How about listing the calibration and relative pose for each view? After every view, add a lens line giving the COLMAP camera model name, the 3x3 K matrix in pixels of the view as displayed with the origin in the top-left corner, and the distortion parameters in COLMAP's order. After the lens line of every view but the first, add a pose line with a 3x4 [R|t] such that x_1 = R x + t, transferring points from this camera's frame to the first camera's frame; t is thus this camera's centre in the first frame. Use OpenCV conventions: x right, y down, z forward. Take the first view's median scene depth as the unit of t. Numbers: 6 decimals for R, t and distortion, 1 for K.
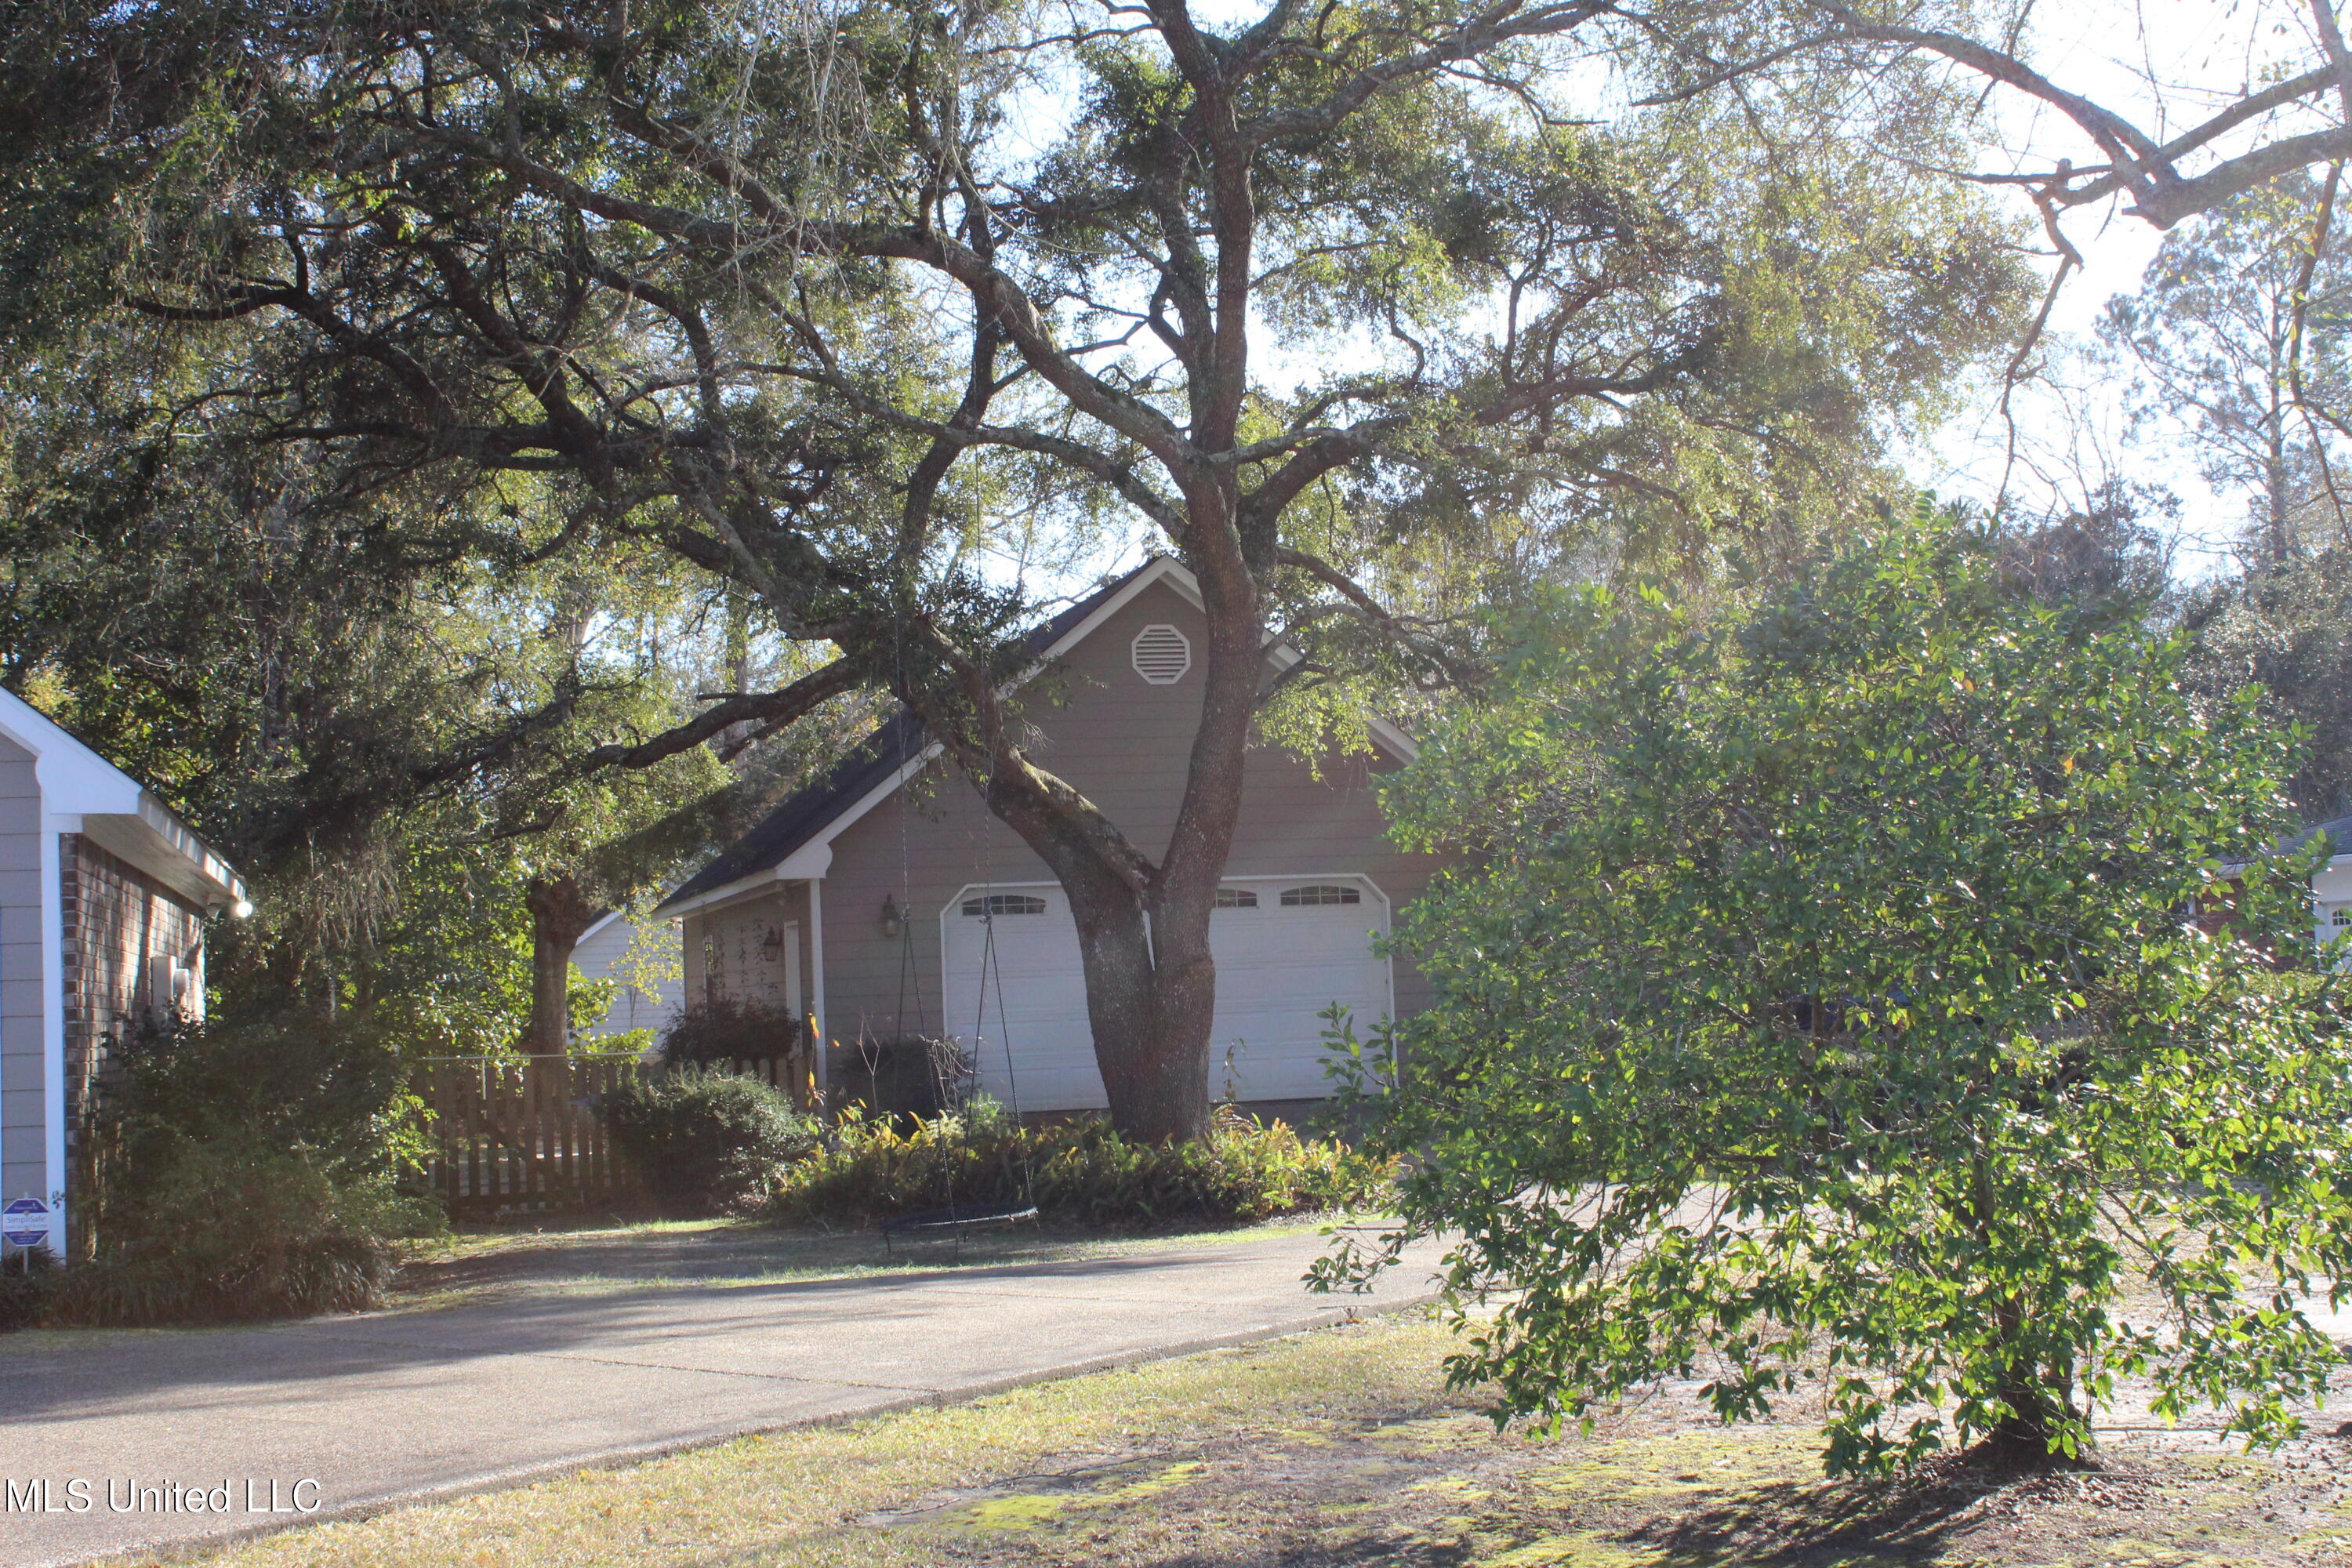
lens RADIAL K [[3113.0, 0, 1168.2], [0, 3113.0, 783.9], [0, 0, 1]] dist [-0.008866, 0.017334]
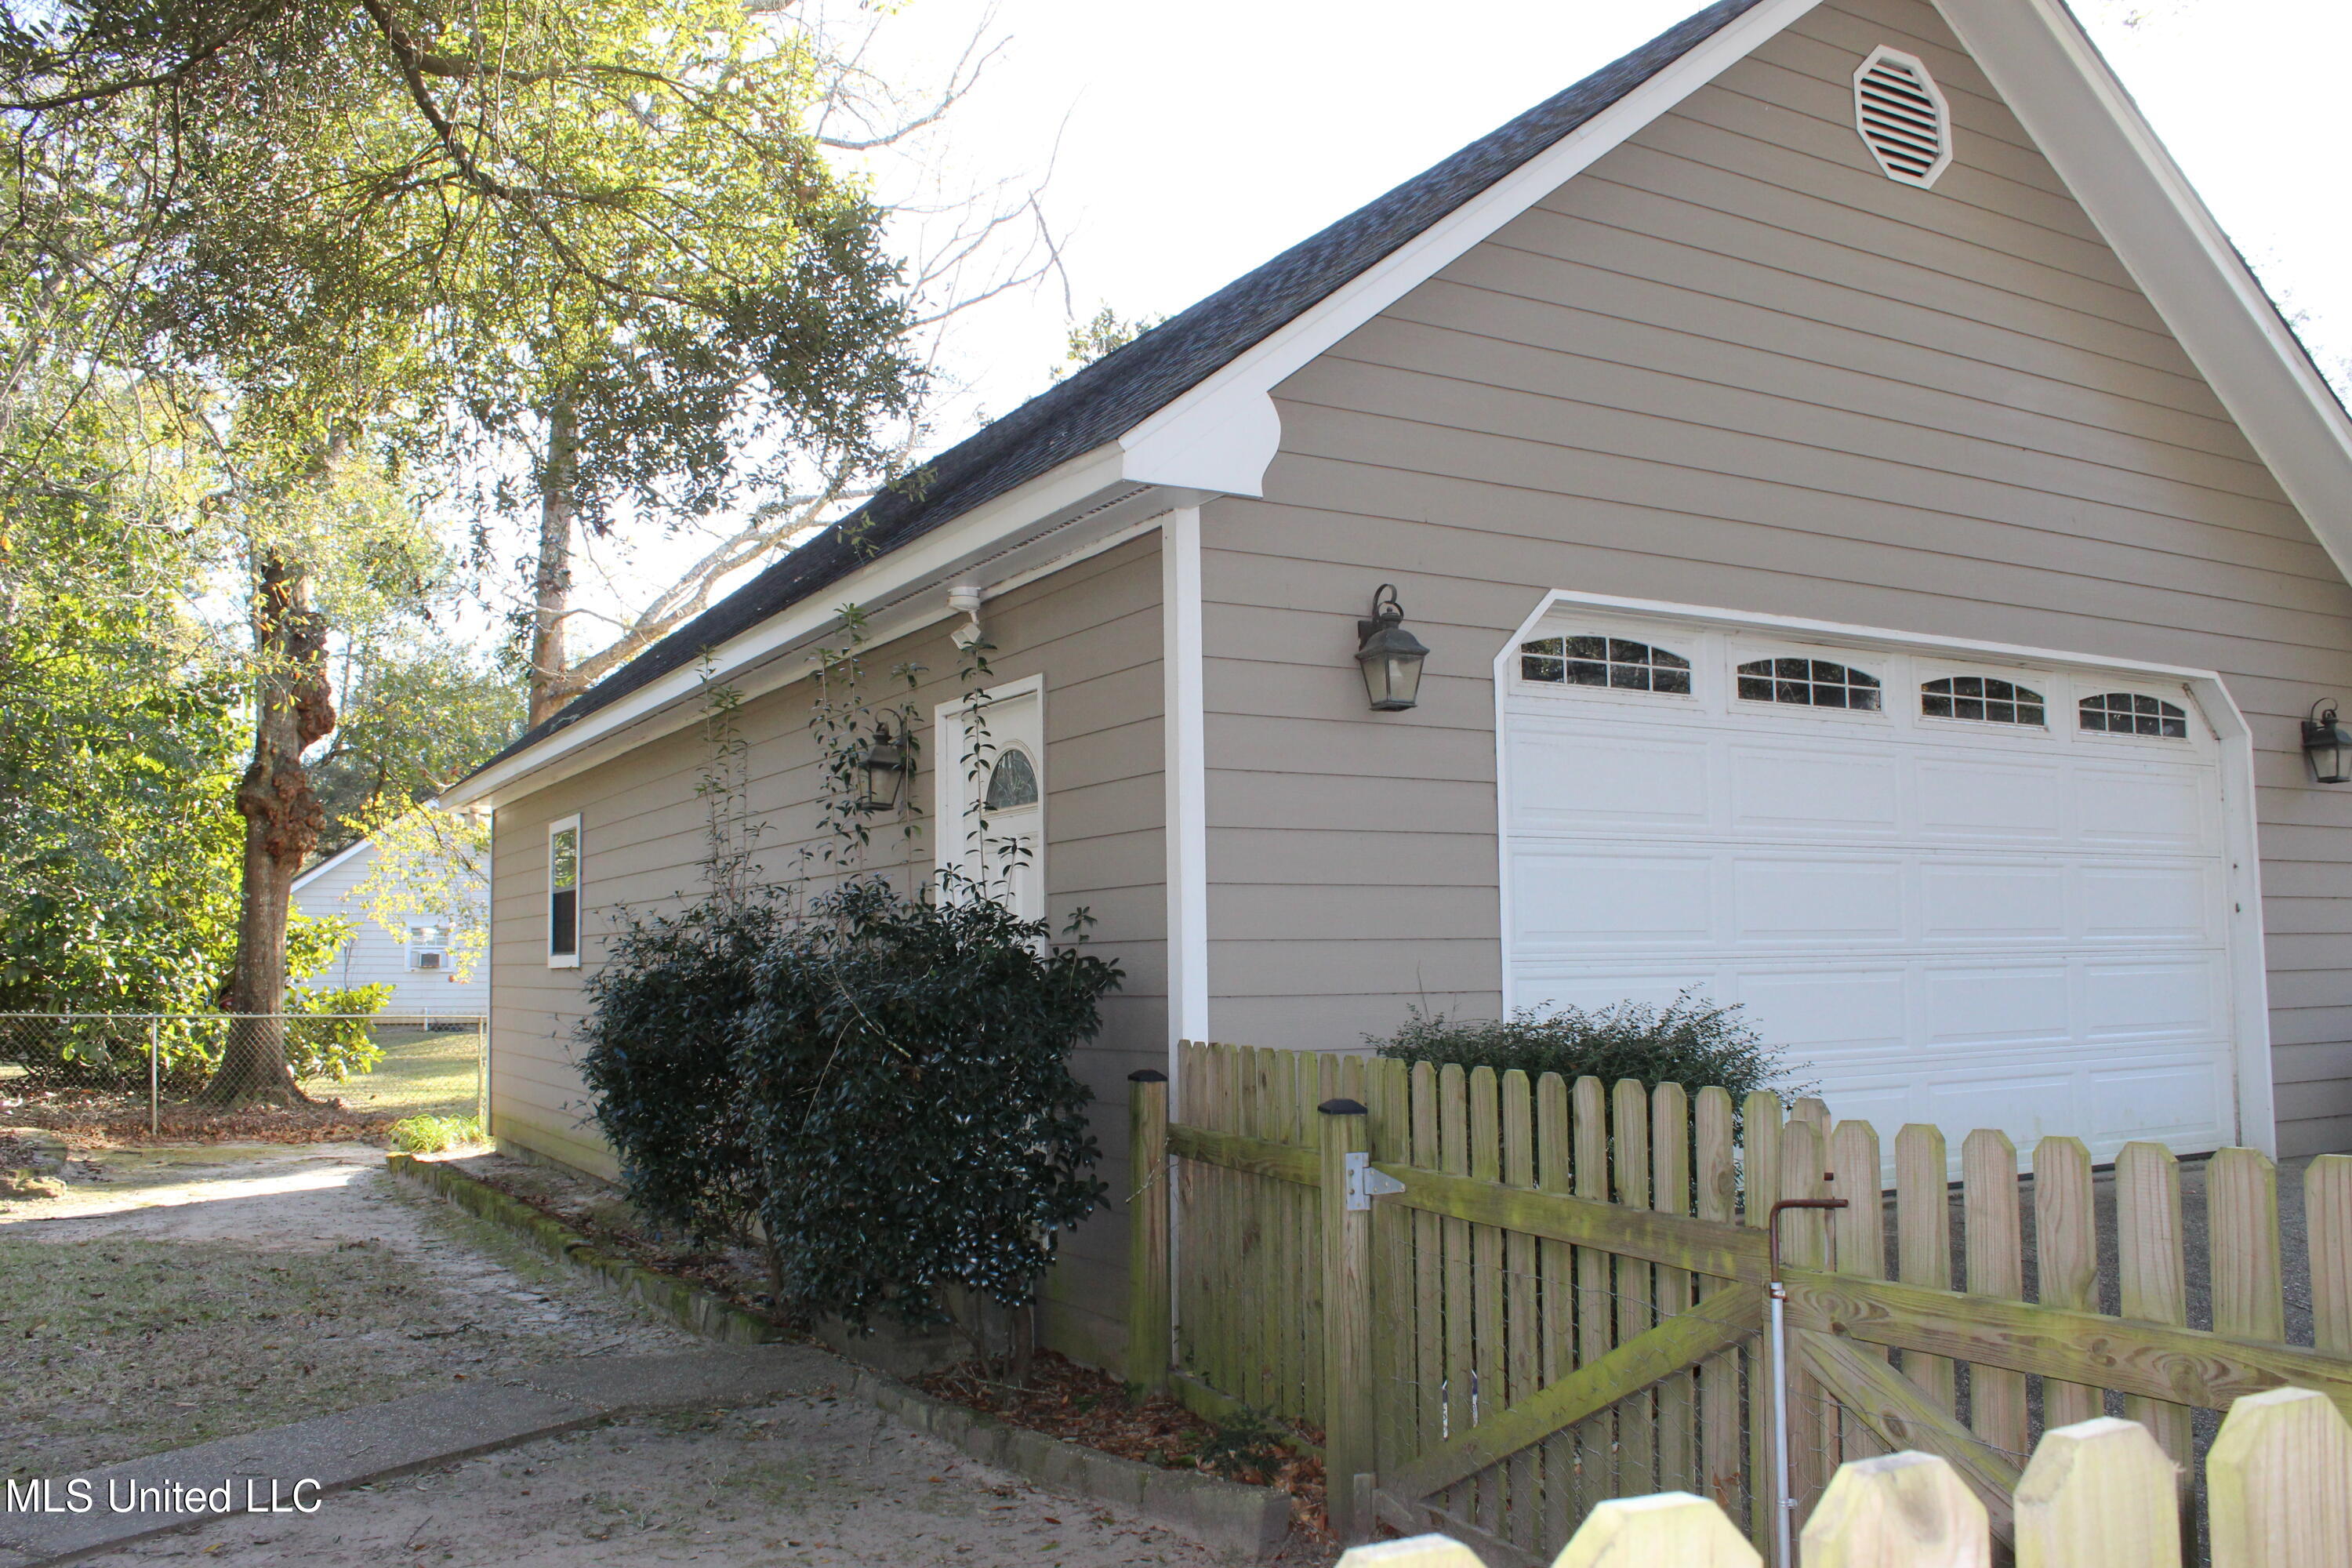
lens RADIAL K [[1985.7, 0, 1176.0], [0, 1985.7, 784.0], [0, 0, 1]] dist [-0.146669, 0.130043]
pose [[0.967141, 0.051977, 0.248871, -0.104125], [-0.043037, 0.998222, -0.041235, 0.042062], [-0.250571, 0.029170, 0.967659, 0.496687]]
